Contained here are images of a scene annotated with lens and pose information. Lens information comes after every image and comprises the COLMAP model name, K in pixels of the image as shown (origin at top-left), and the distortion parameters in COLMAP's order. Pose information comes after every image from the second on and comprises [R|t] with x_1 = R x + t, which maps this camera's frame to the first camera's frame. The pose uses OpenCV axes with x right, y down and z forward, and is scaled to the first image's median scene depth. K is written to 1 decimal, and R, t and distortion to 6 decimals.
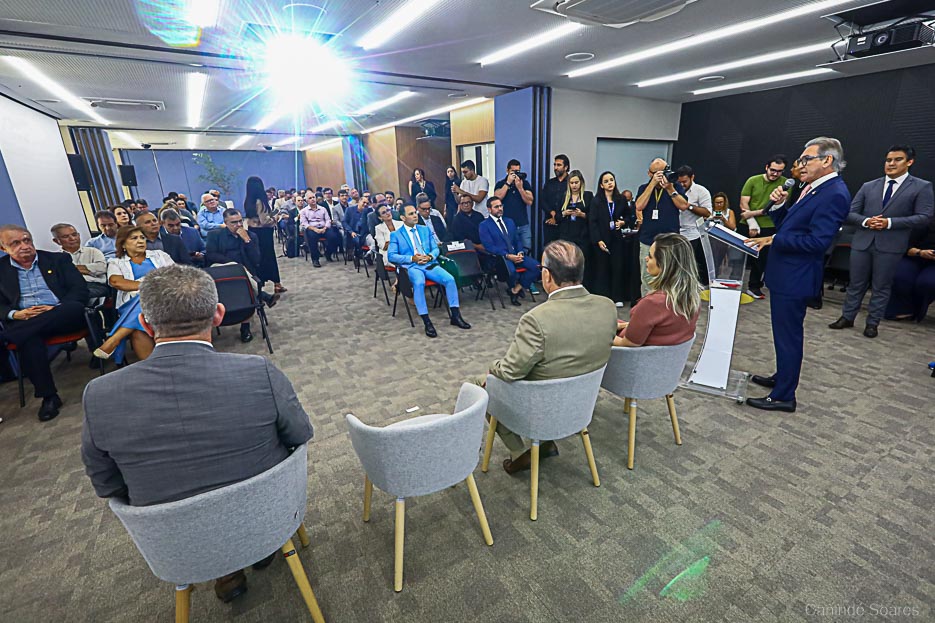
lens RADIAL K [[441.9, 0, 487.5], [0, 441.9, 315.3], [0, 0, 1]] dist [0.002554, 0.000557]
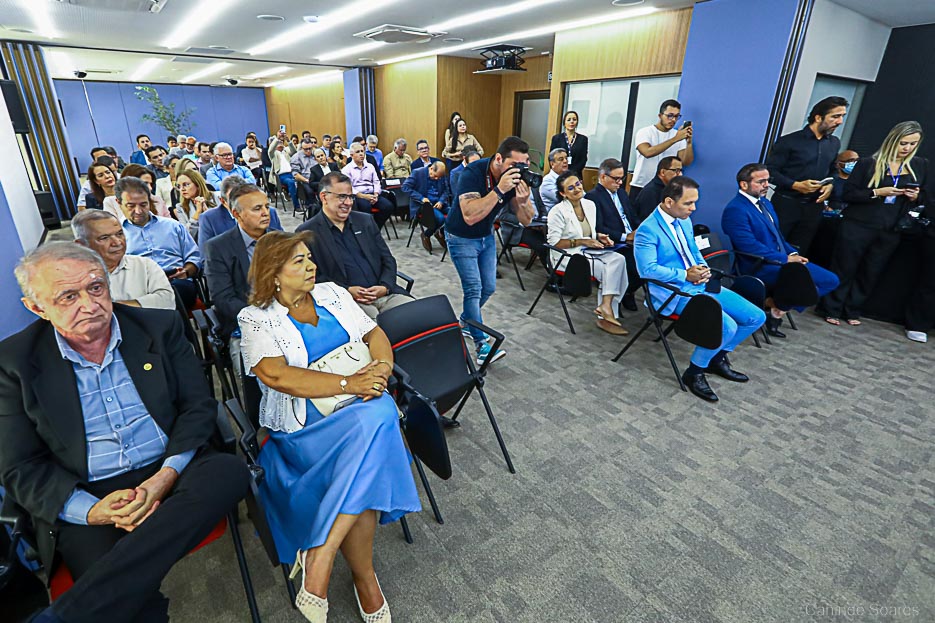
lens RADIAL K [[463.9, 0, 431.8], [0, 463.9, 295.8], [0, 0, 1]] dist [0.001031, 0.000379]
pose [[0.999200, 0.009981, 0.038723, -0.567919], [-0.011967, 0.998606, 0.051405, -0.136391], [-0.038156, -0.051827, 0.997927, 0.444304]]
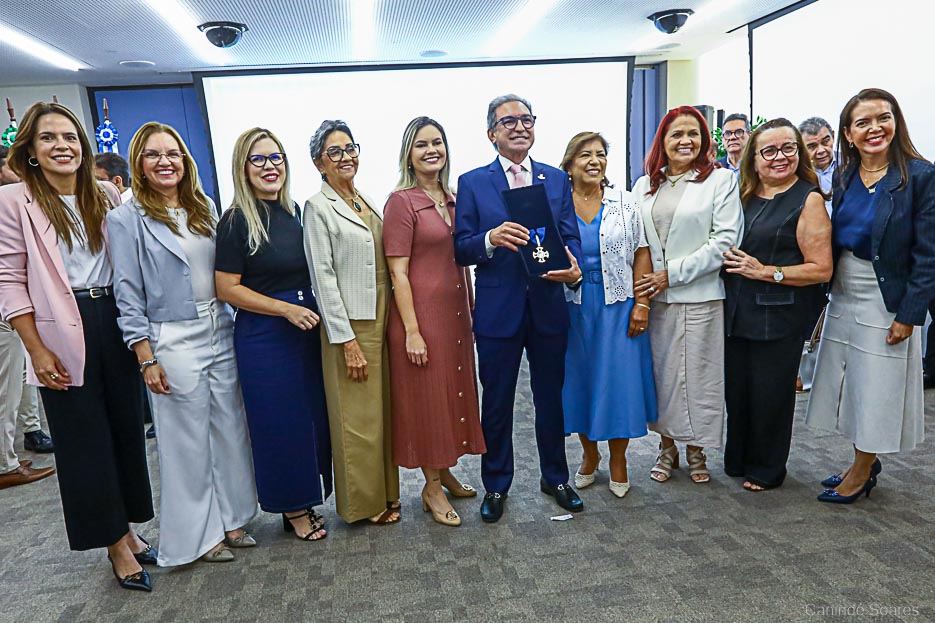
lens RADIAL K [[637.8, 0, 452.3], [0, 637.8, 331.8], [0, 0, 1]] dist [-0.001945, 0.000552]
pose [[-0.905735, -0.011828, 0.423678, -0.282554], [0.204306, 0.863629, 0.460873, -0.311900], [-0.371352, 0.503989, -0.779803, 1.134481]]
